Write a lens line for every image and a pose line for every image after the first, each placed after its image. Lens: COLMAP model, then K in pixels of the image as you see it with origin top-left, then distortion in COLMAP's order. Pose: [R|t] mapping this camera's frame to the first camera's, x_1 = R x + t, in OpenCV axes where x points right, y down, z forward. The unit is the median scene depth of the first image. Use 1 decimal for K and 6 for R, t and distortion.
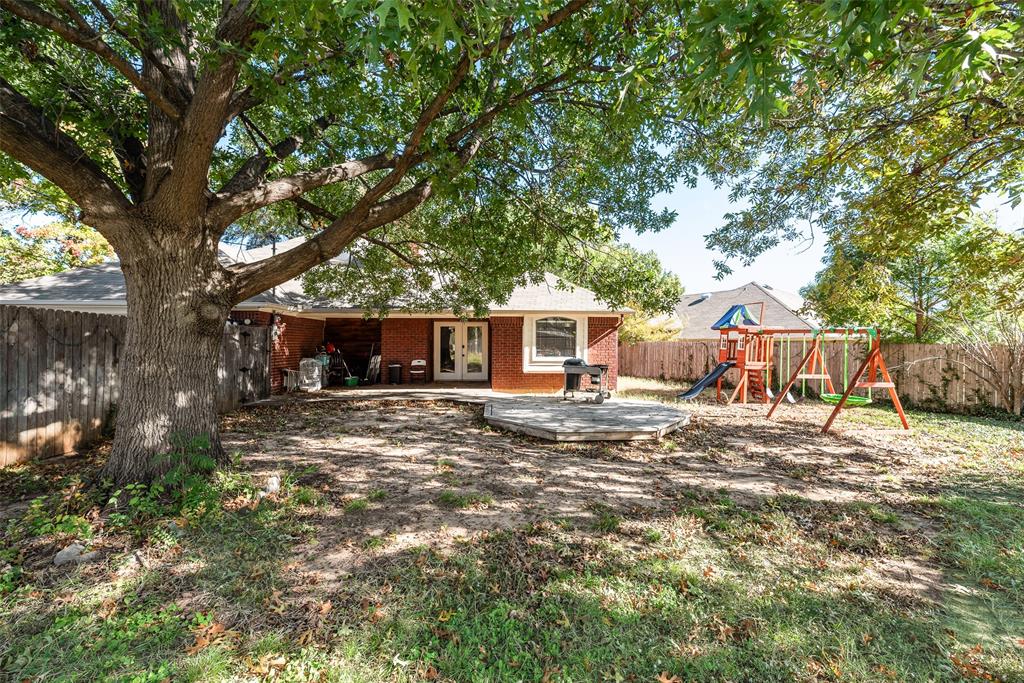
lens RADIAL K [[410.4, 0, 511.6], [0, 410.4, 341.6], [0, 0, 1]] dist [-0.000407, 0.000029]
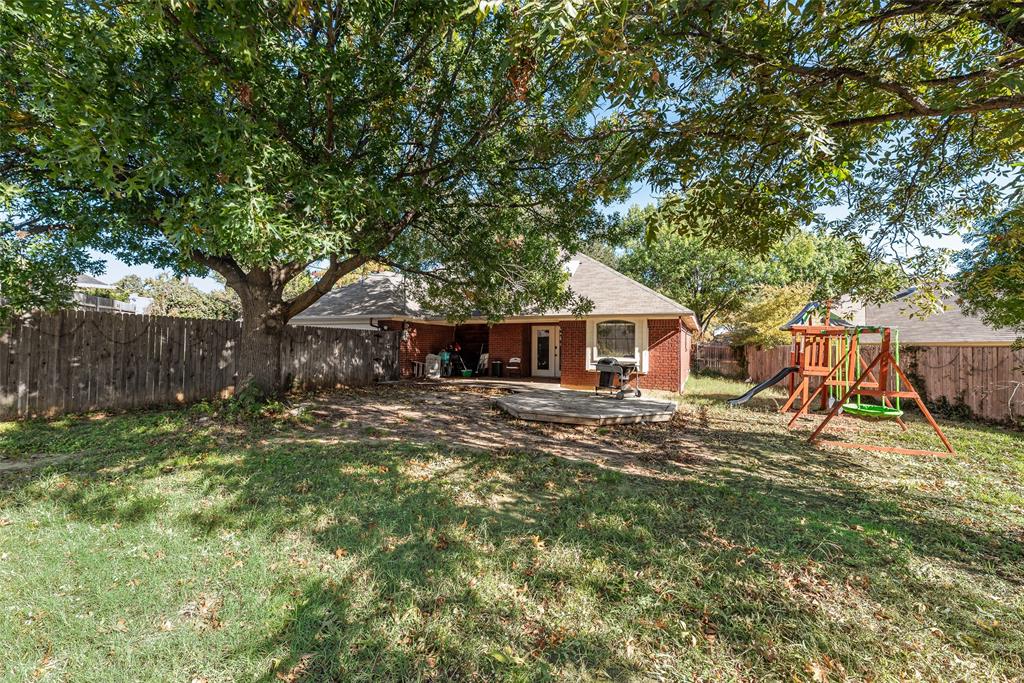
lens RADIAL K [[410.4, 0, 511.3], [0, 410.4, 339.9], [0, 0, 1]] dist [-0.000407, 0.000029]
pose [[0.882424, 0.002464, -0.470449, 0.406409], [-0.009313, 0.999882, -0.012232, 0.008096], [0.470363, 0.015175, 0.882343, -0.079137]]
